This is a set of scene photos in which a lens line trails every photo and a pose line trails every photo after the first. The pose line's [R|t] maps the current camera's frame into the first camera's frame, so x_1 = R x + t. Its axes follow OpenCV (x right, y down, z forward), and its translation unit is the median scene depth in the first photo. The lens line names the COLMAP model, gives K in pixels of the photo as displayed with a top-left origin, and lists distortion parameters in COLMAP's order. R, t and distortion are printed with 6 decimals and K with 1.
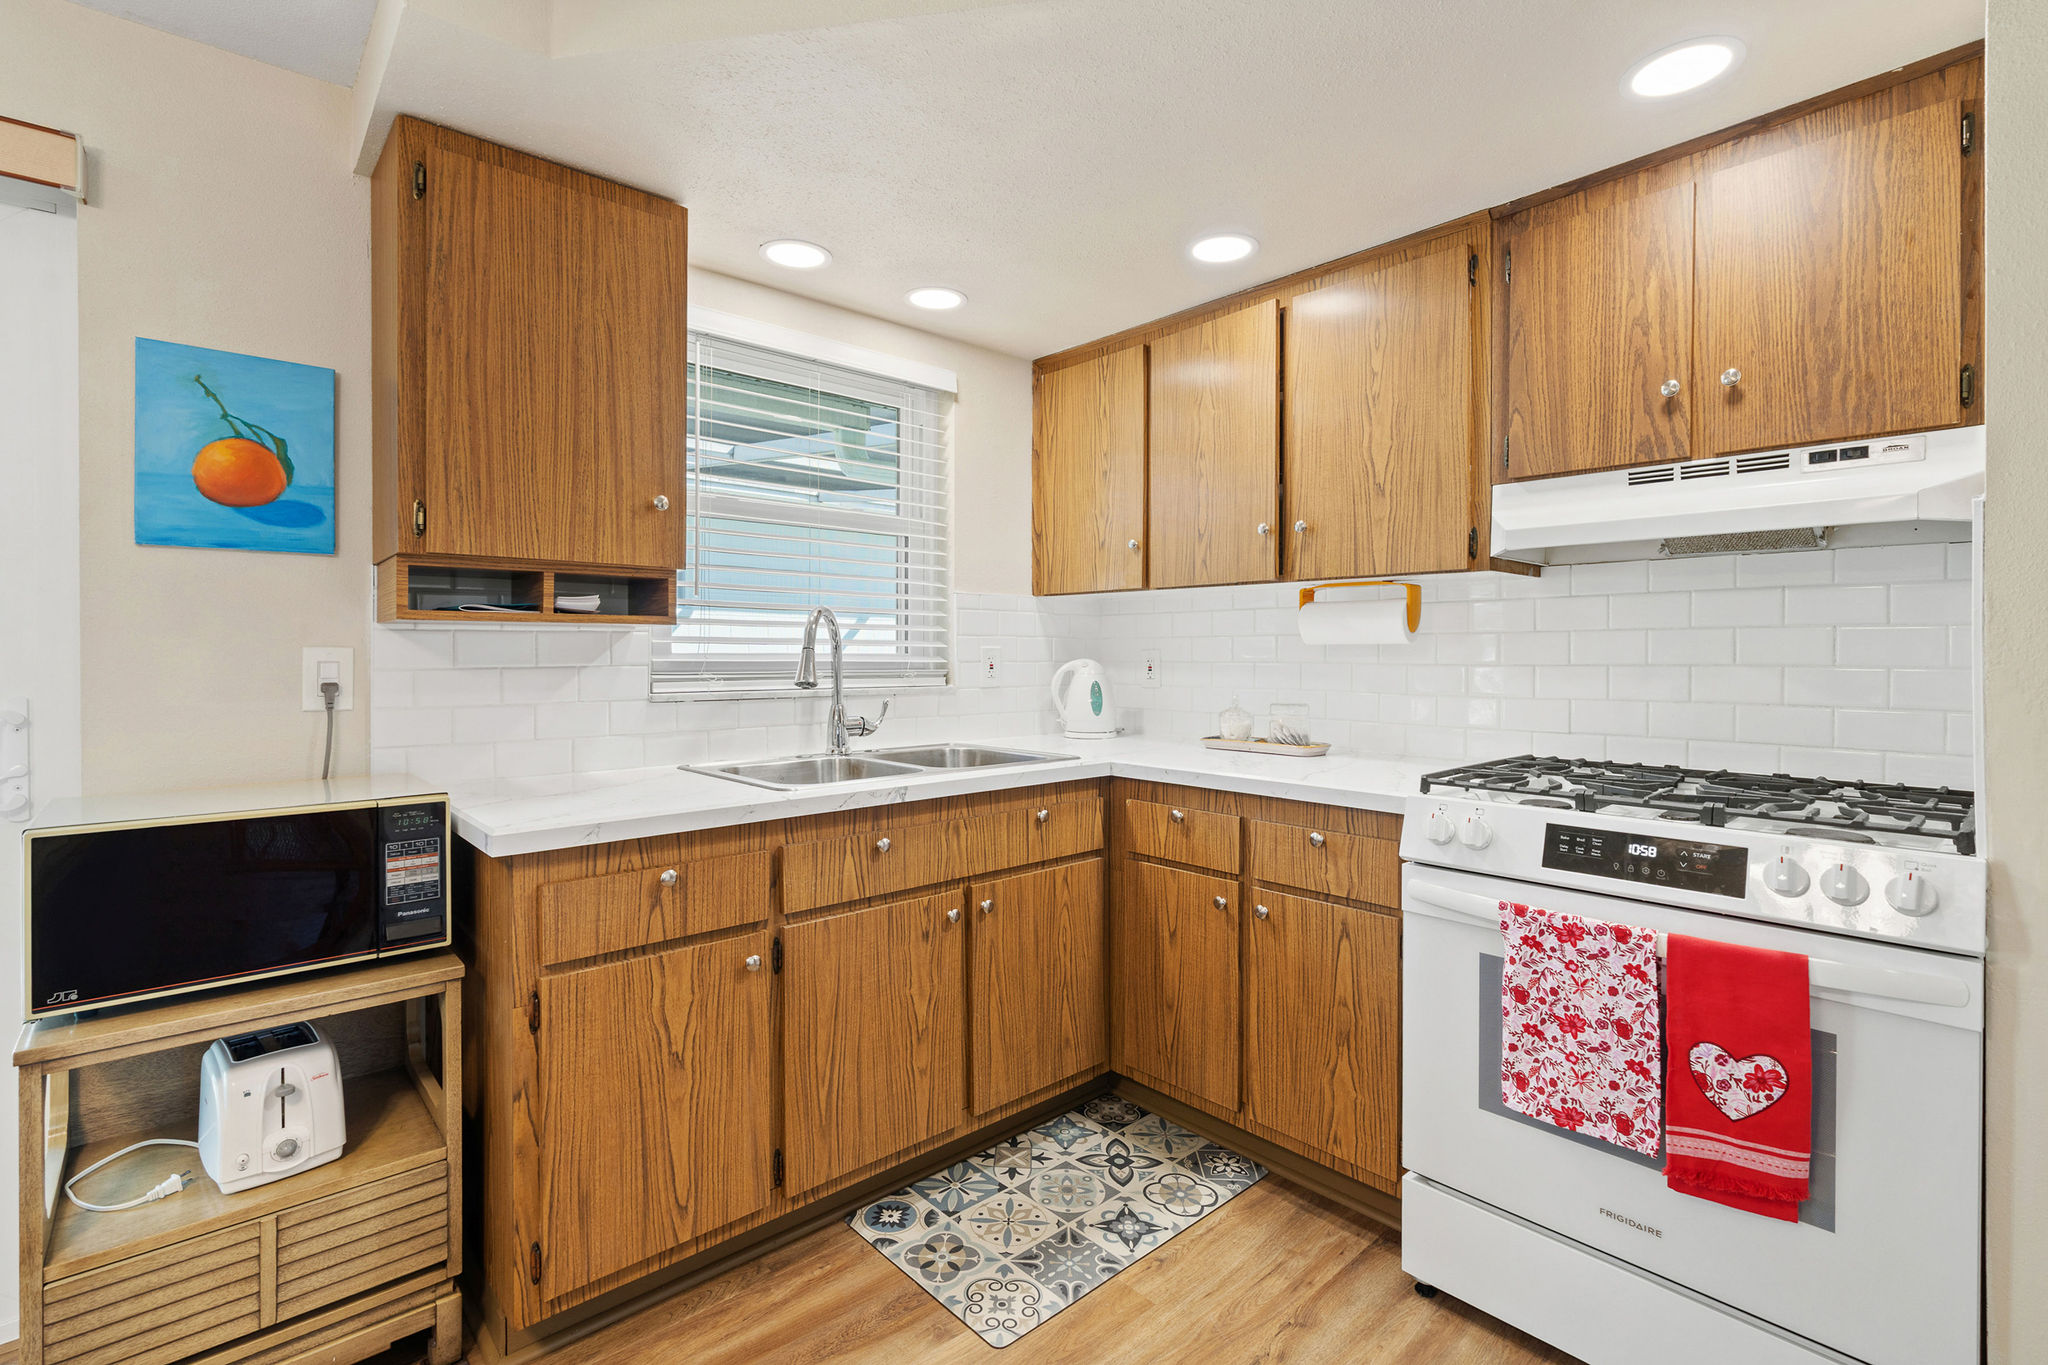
lens RADIAL K [[952.4, 0, 1037.5], [0, 952.4, 635.5], [0, 0, 1]] dist [-0.013844, 0.000319]
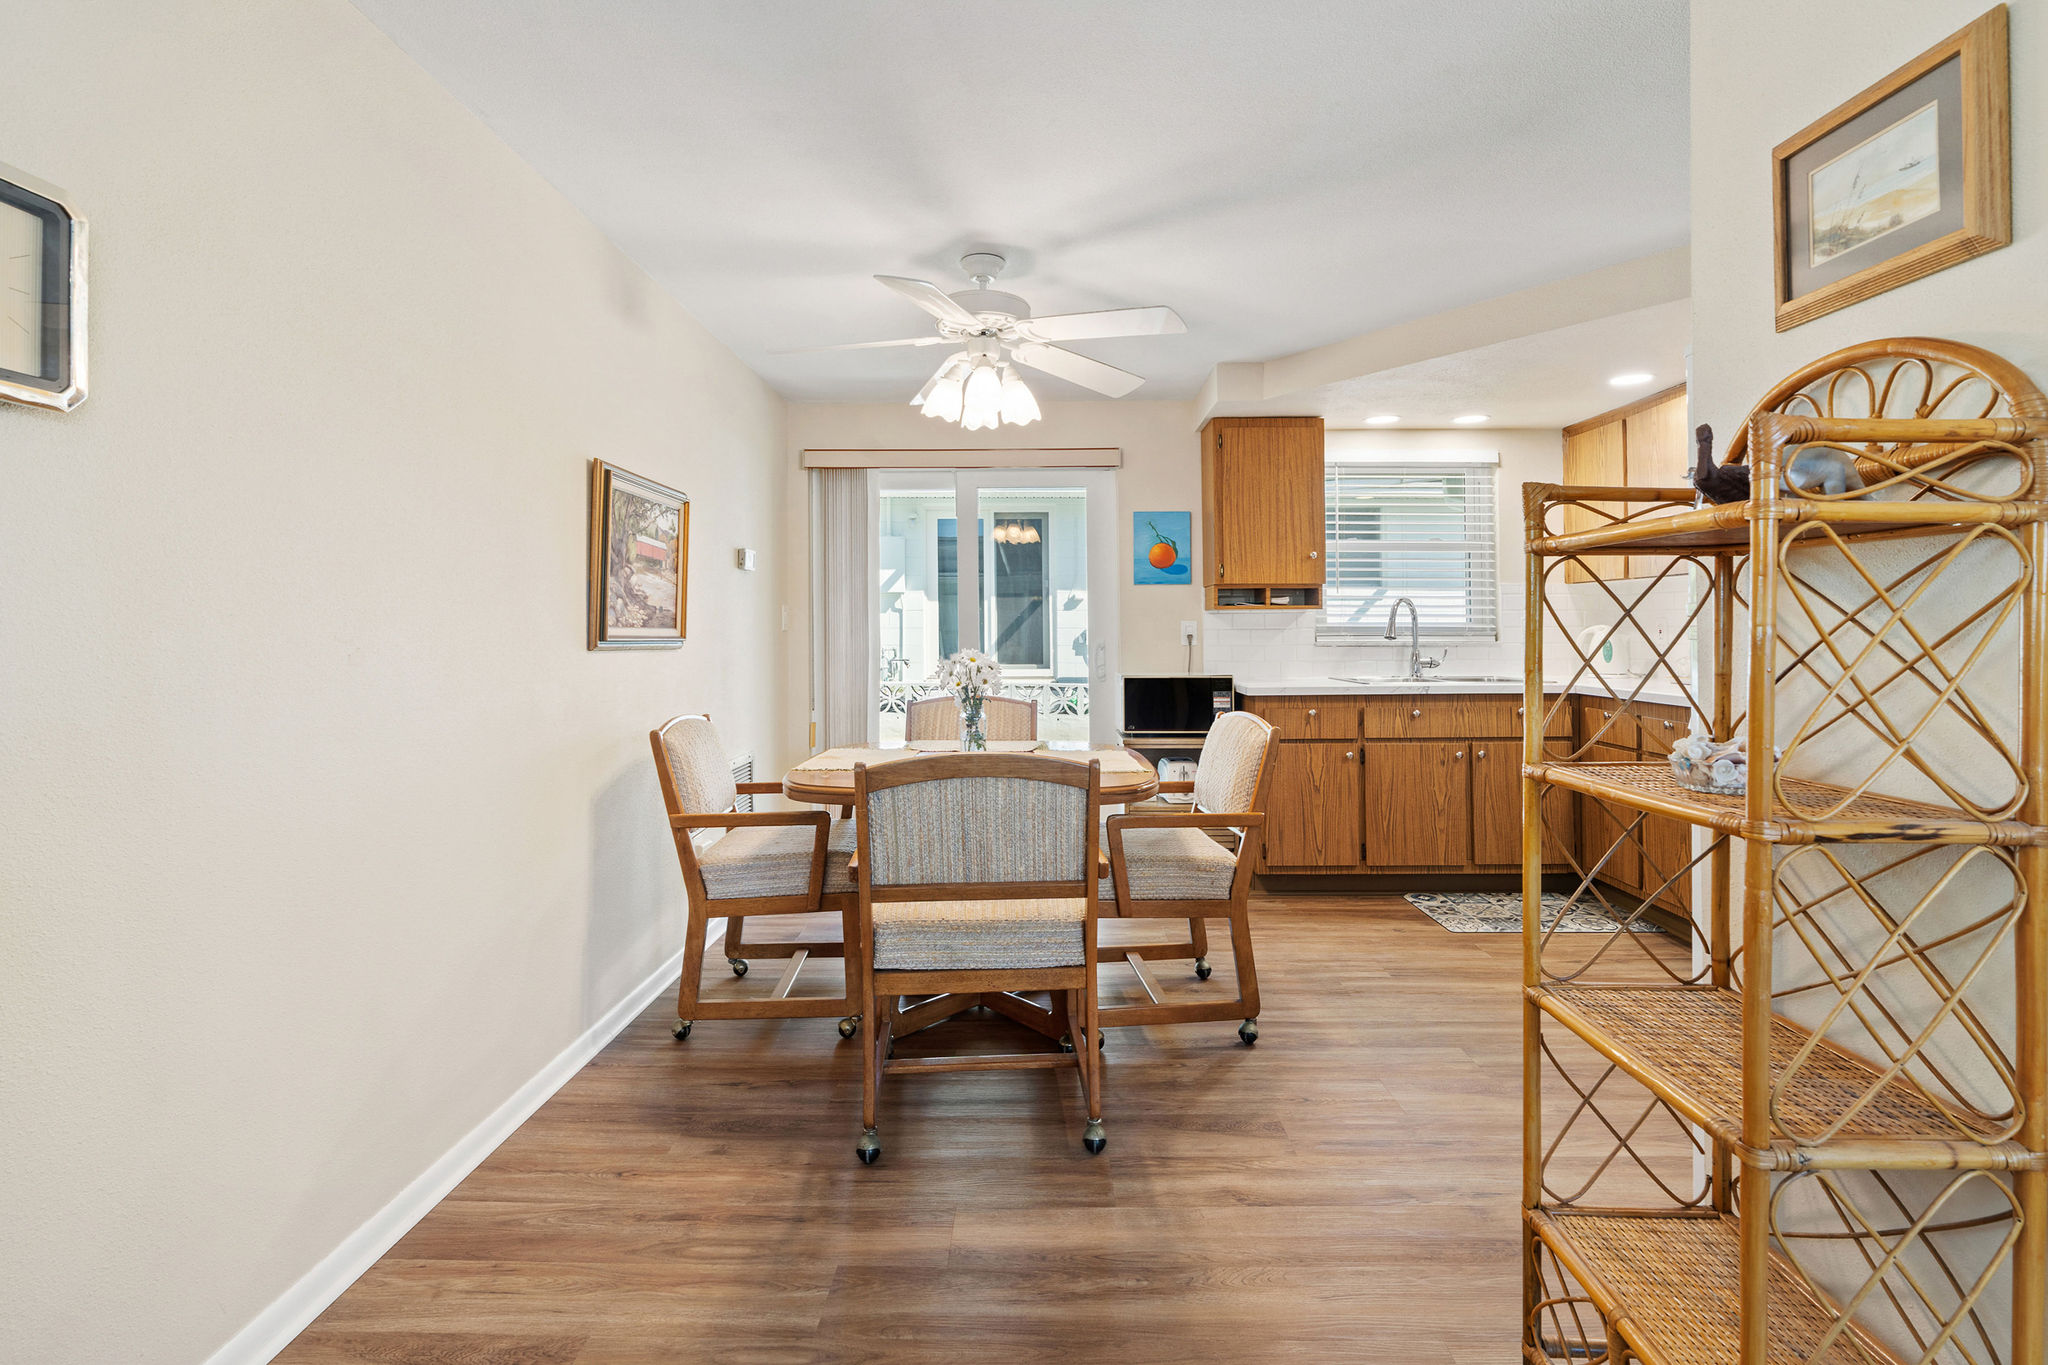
lens RADIAL K [[952.4, 0, 1037.5], [0, 952.4, 635.5], [0, 0, 1]] dist [-0.013844, 0.000319]
pose [[0.738950, -0.000453, -0.673760, 0.662227], [0.016592, 0.999709, 0.017525, 0.000666], [0.673555, -0.024129, 0.738743, -1.150610]]
